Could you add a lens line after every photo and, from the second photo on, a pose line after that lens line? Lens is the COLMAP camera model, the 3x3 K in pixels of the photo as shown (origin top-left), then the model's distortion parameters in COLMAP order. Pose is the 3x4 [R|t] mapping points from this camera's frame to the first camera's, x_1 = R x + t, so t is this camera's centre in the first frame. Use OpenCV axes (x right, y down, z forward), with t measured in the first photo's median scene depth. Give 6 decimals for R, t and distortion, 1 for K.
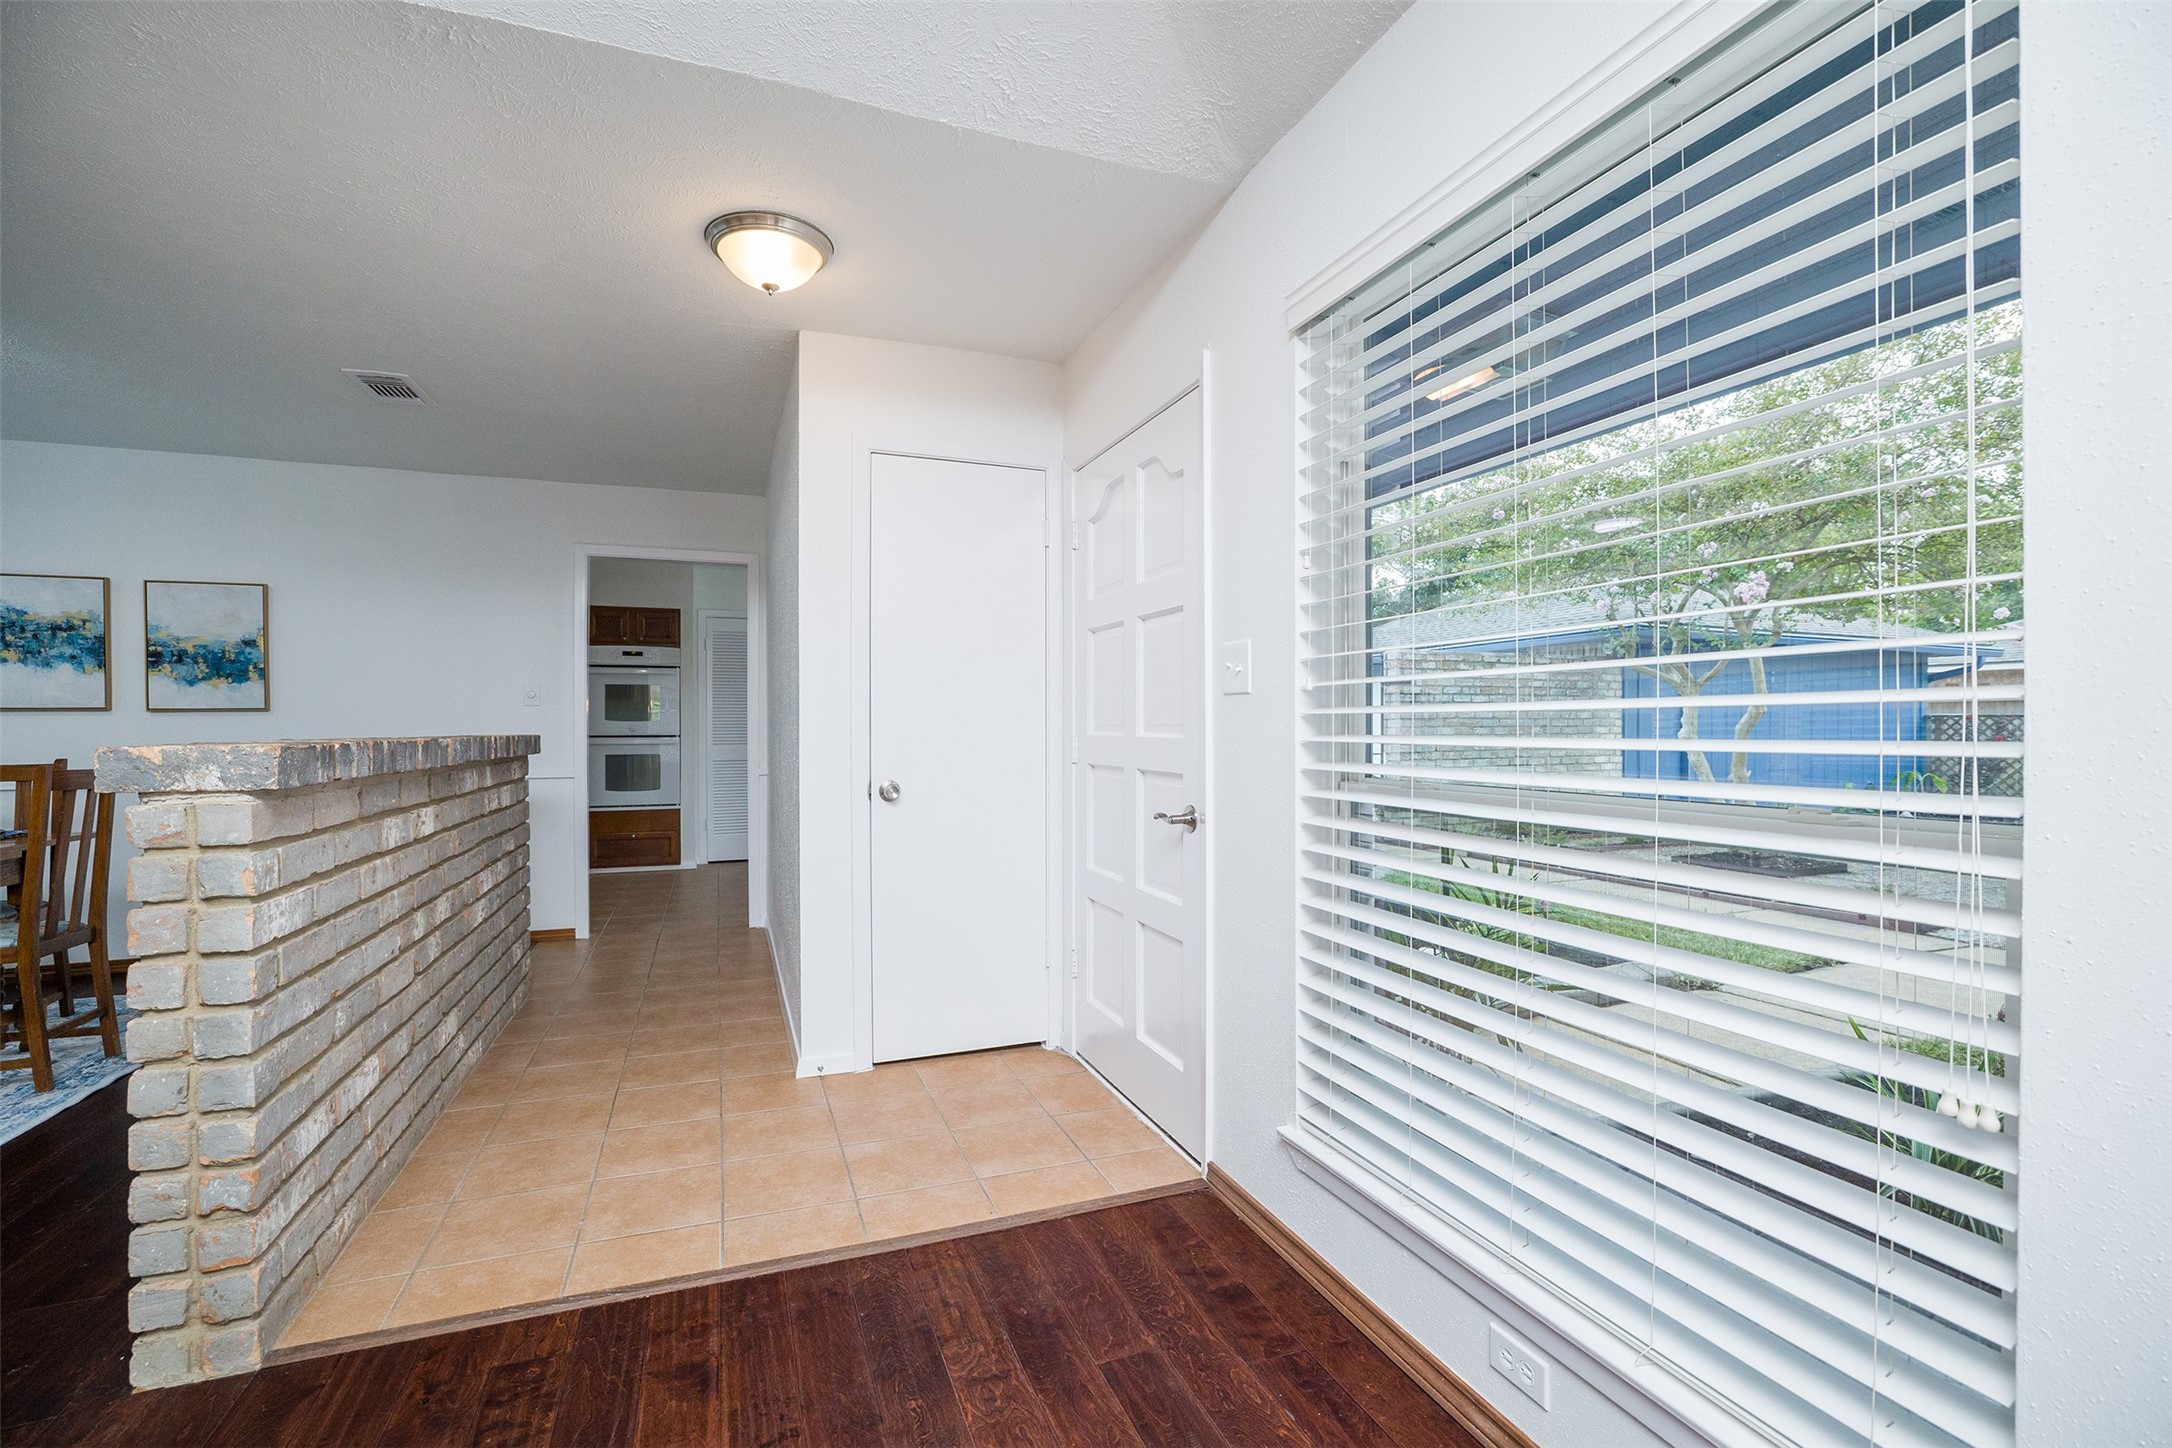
lens RADIAL K [[956.3, 0, 1085.5], [0, 956.3, 724.0], [0, 0, 1]] dist [-0.001212, 0.000013]
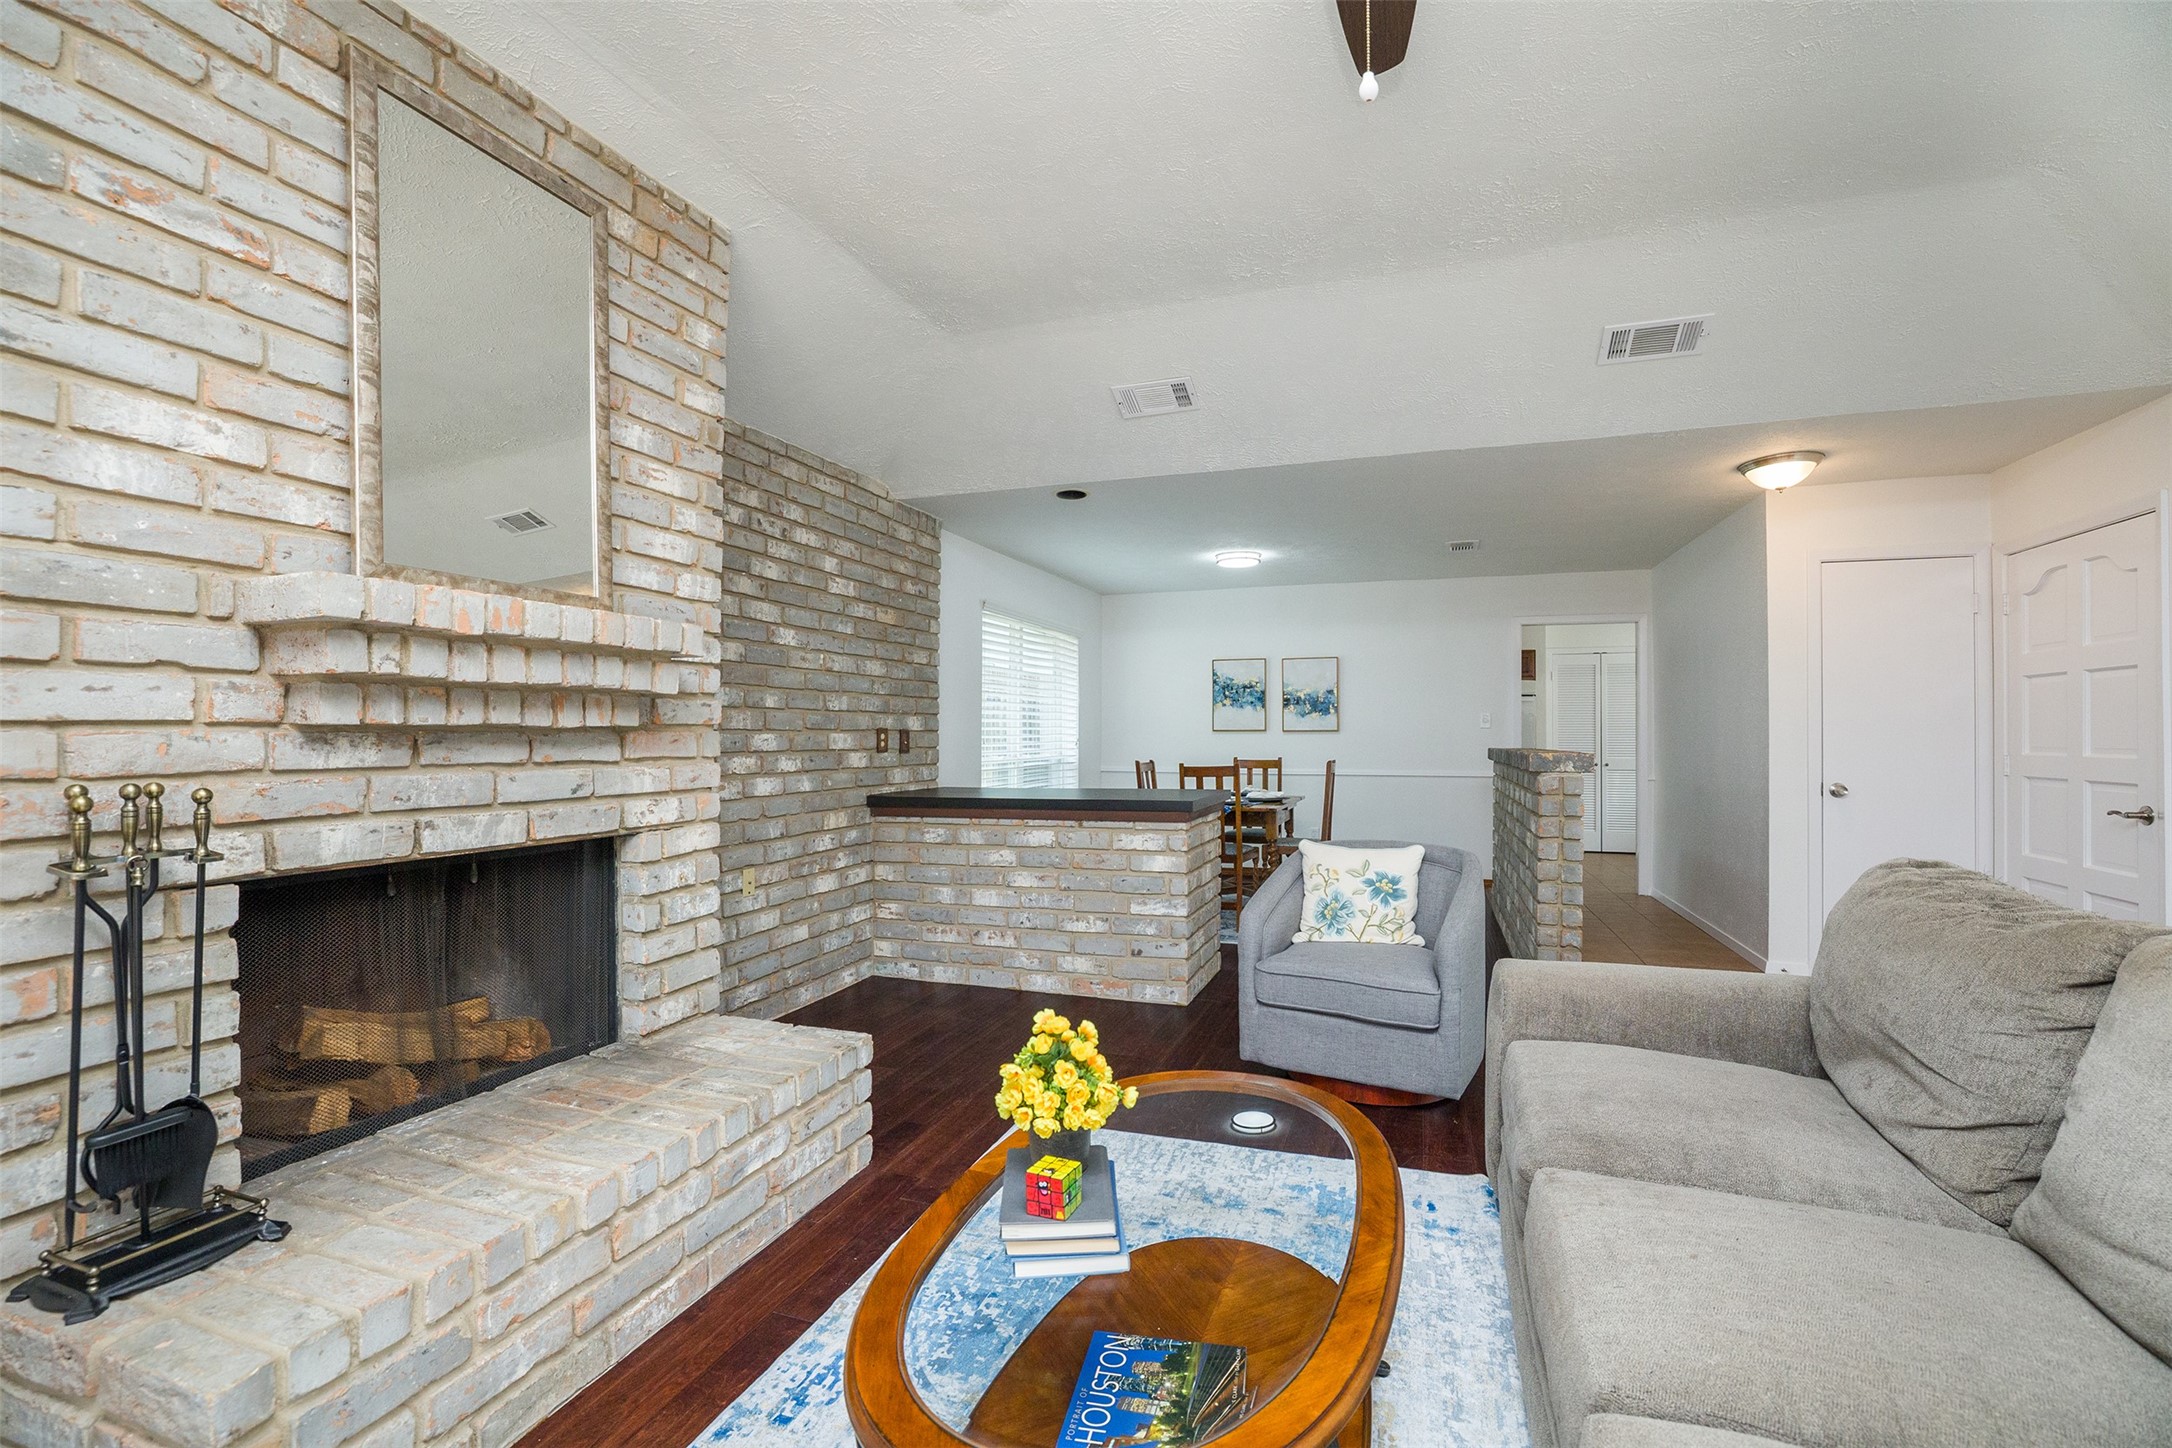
lens RADIAL K [[956.3, 0, 1095.6], [0, 956.3, 729.0], [0, 0, 1]] dist [-0.001212, 0.000013]
pose [[0.777365, 0.001954, -0.629047, -0.124451], [-0.005290, 0.999980, -0.003431, -0.010148], [0.629027, 0.005994, 0.777360, -0.641324]]
